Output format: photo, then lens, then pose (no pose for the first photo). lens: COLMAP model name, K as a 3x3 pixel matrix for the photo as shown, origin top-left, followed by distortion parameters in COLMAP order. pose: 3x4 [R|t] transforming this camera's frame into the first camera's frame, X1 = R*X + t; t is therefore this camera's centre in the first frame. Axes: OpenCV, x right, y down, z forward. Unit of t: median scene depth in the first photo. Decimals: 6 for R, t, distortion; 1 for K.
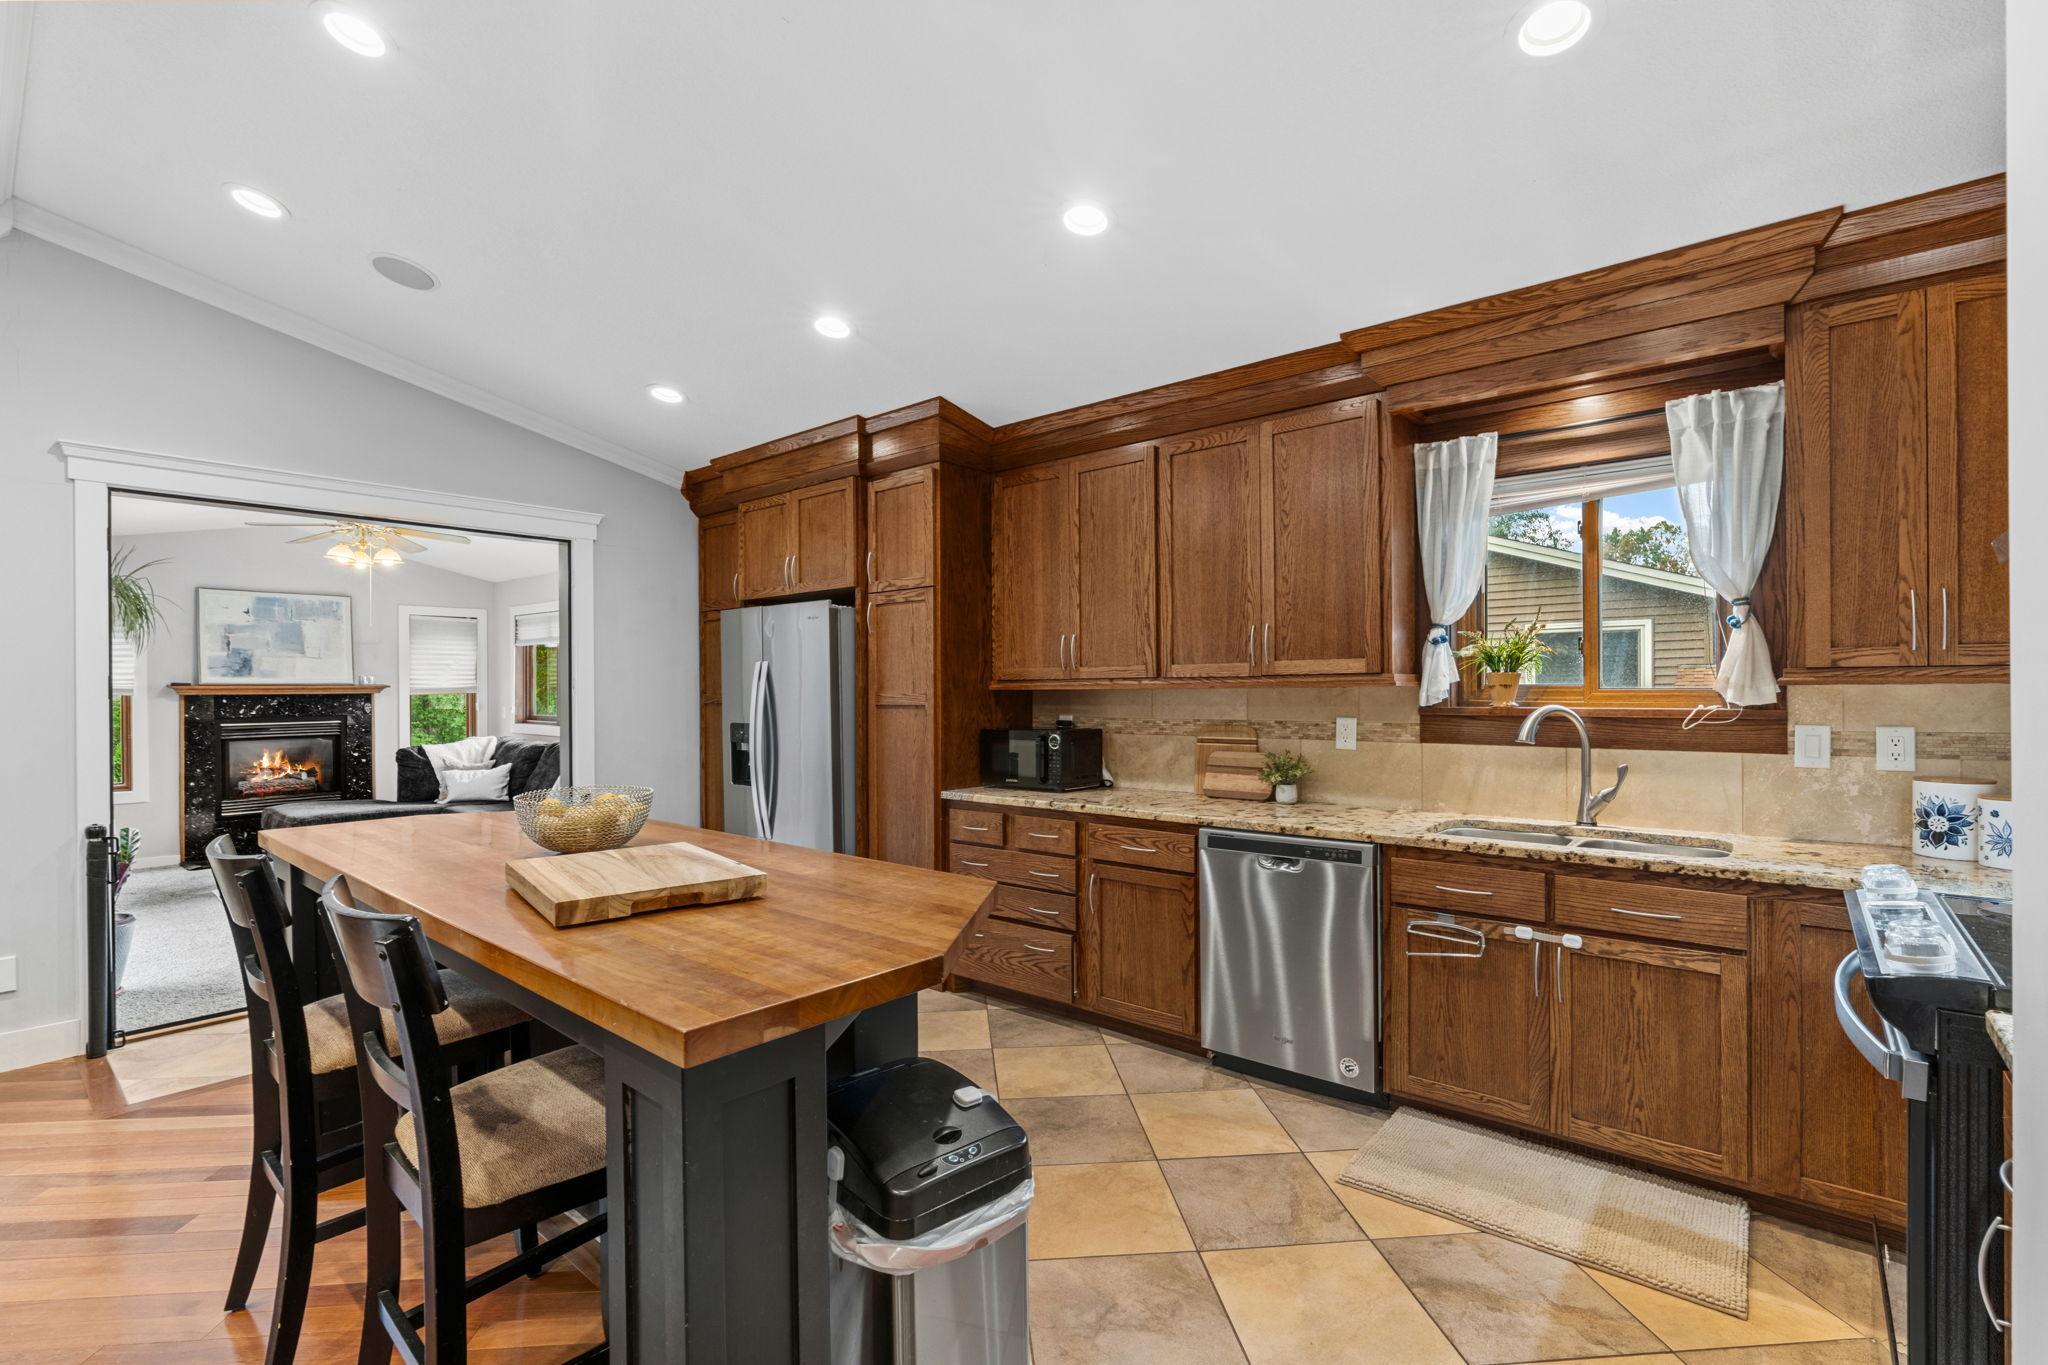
lens RADIAL K [[921.2, 0, 1017.4], [0, 921.2, 686.9], [0, 0, 1]] dist [-0.011538, 0.003911]
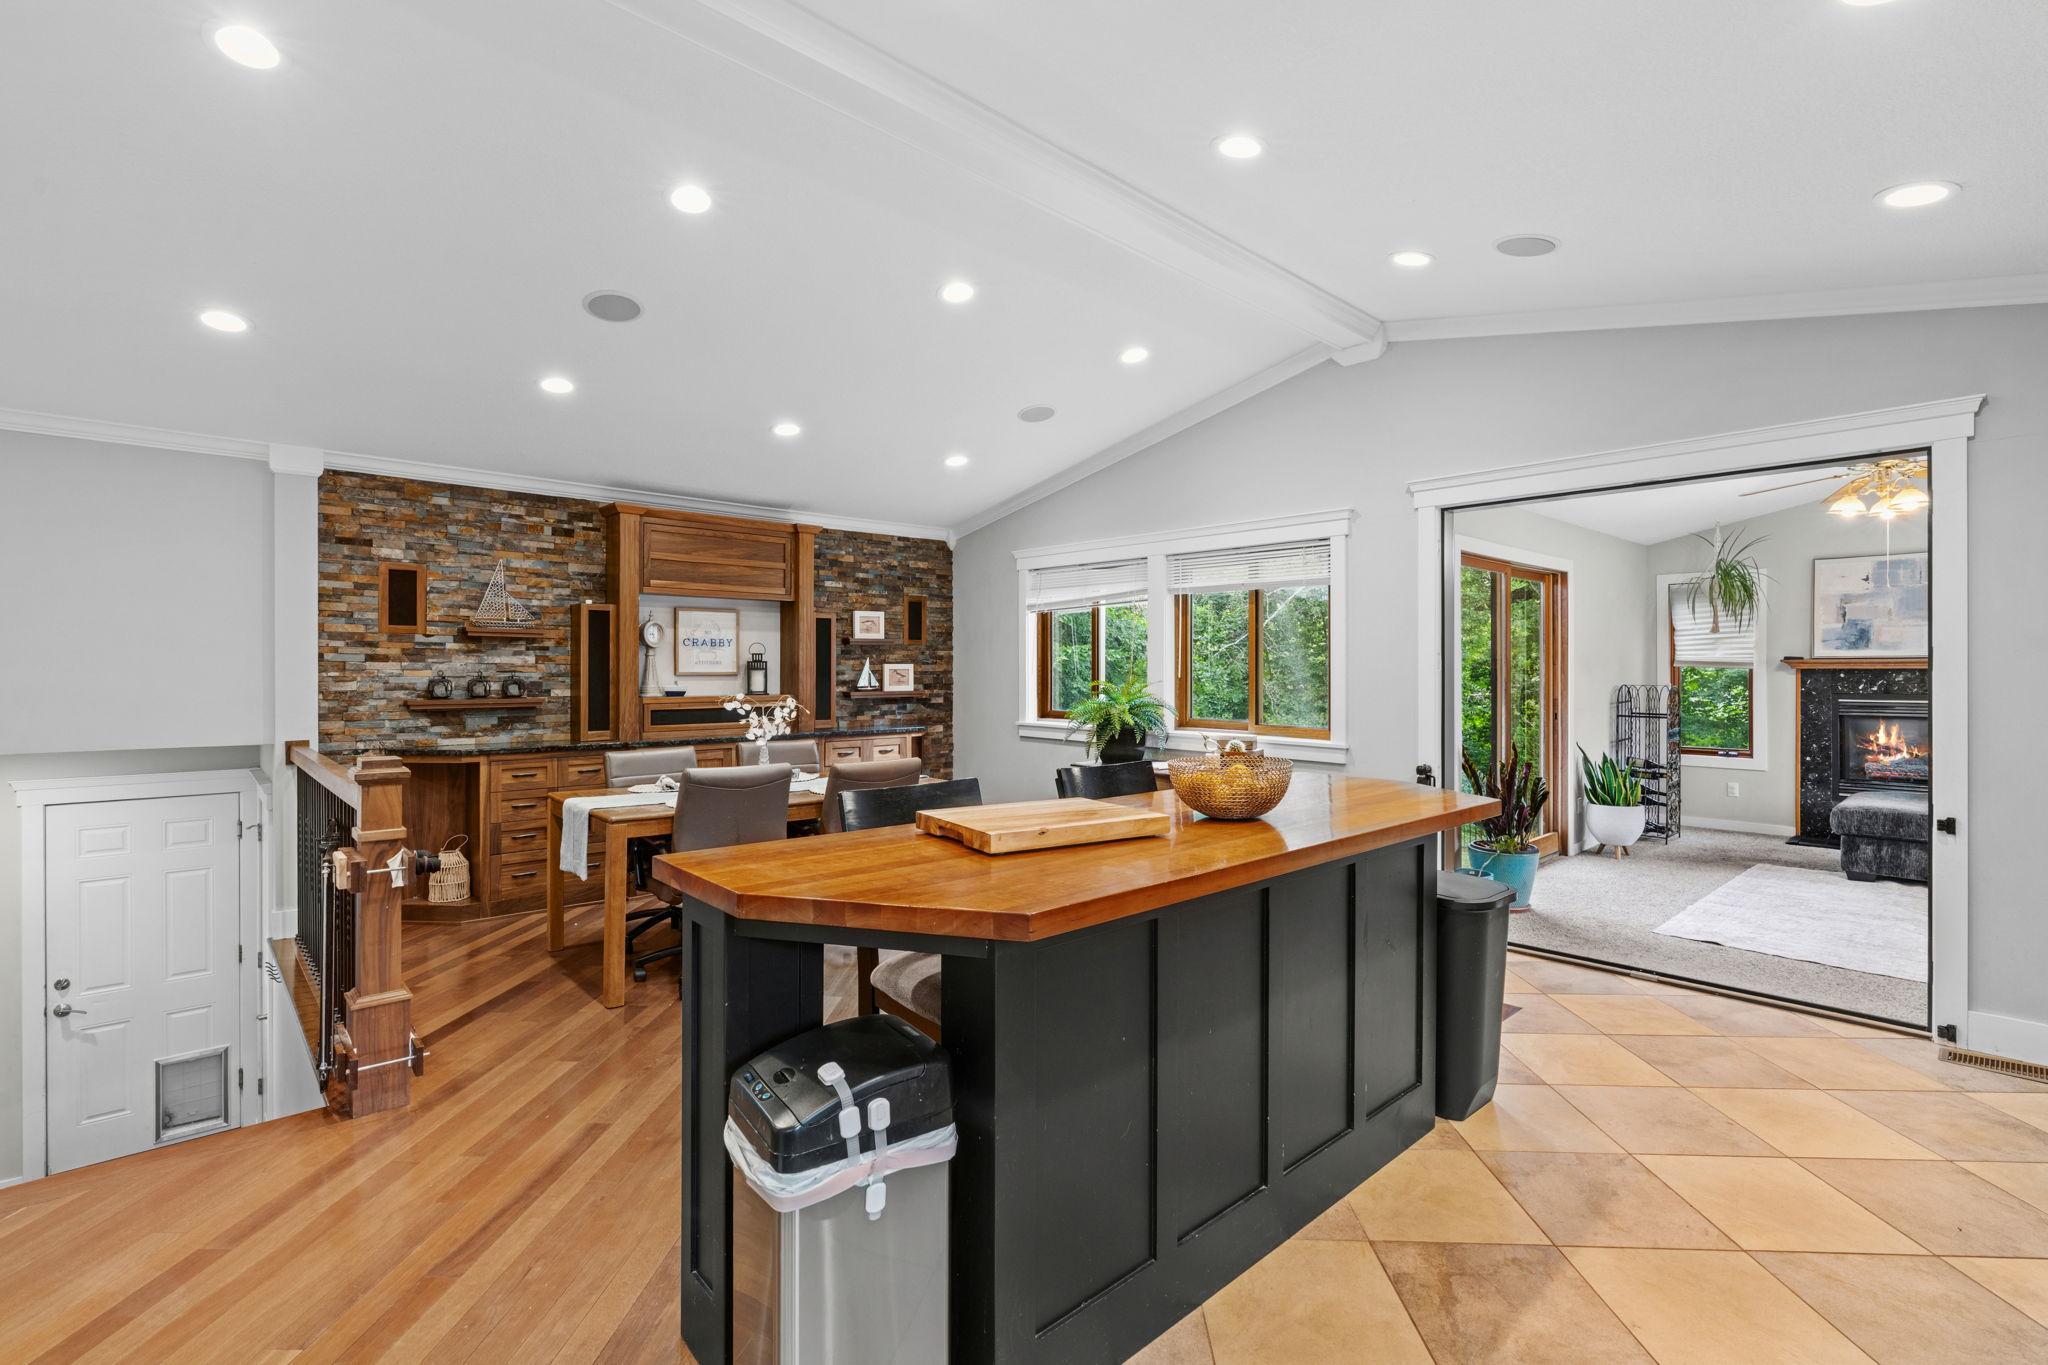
lens RADIAL K [[921.2, 0, 1009.2], [0, 921.2, 674.2], [0, 0, 1]] dist [-0.011538, 0.003911]
pose [[-0.128740, 0.012576, -0.991599, 0.180397], [0.004673, 0.999916, 0.012075, -0.001131], [0.991667, -0.003079, -0.128788, 0.260588]]
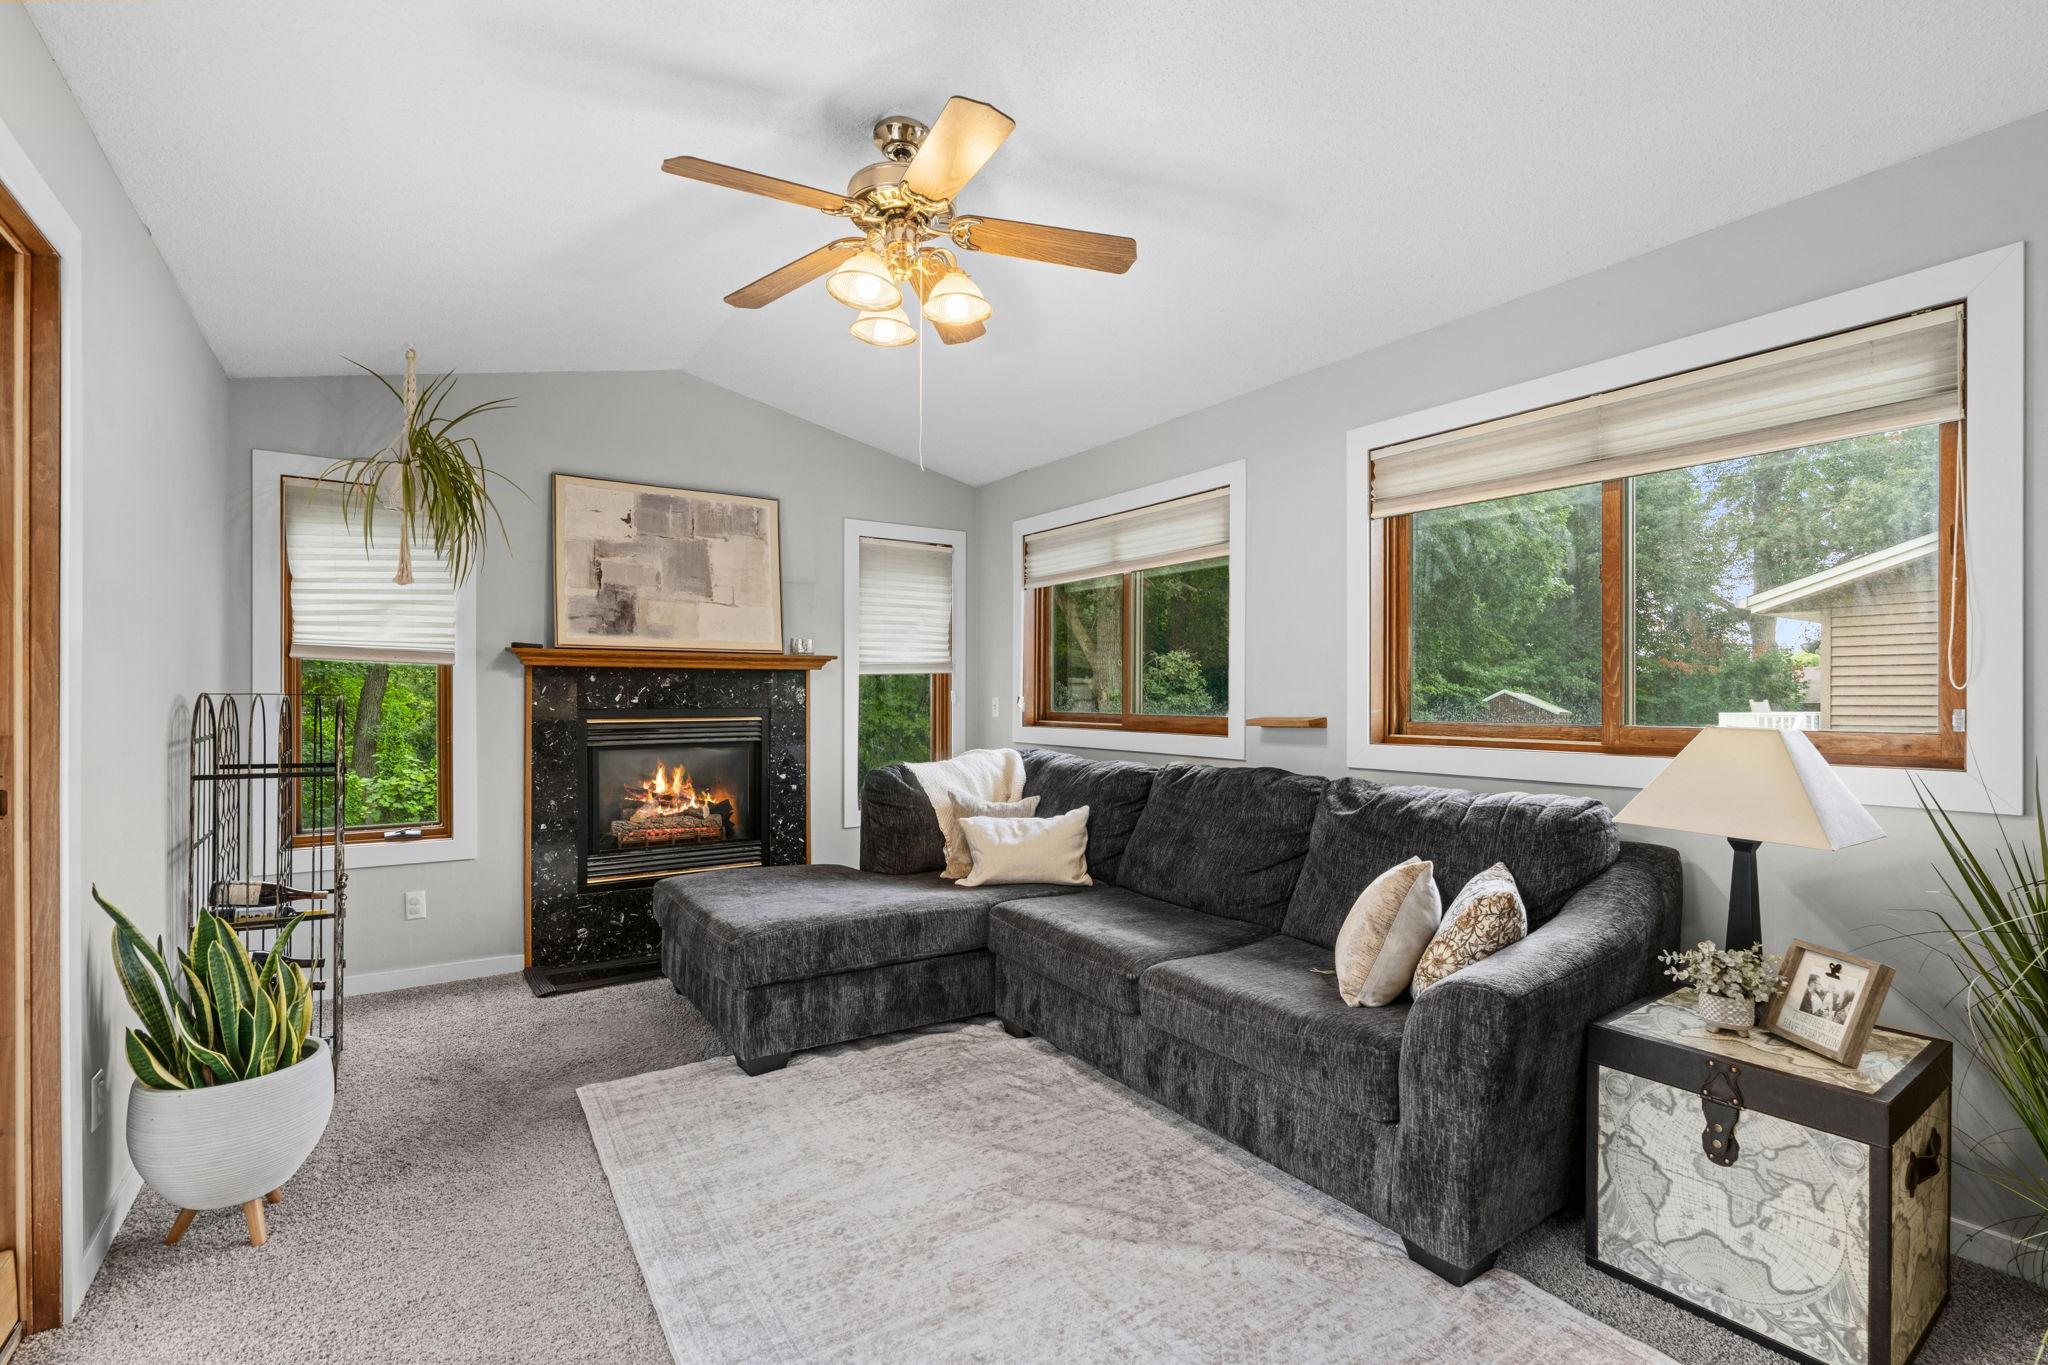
lens RADIAL K [[921.2, 0, 1004.7], [0, 921.2, 691.1], [0, 0, 1]] dist [-0.011538, 0.003911]
pose [[0.962258, 0.001849, -0.272133, -0.461666], [-0.003907, 0.999968, -0.007020, 0.025605], [0.272111, 0.007818, 0.962234, 0.517690]]
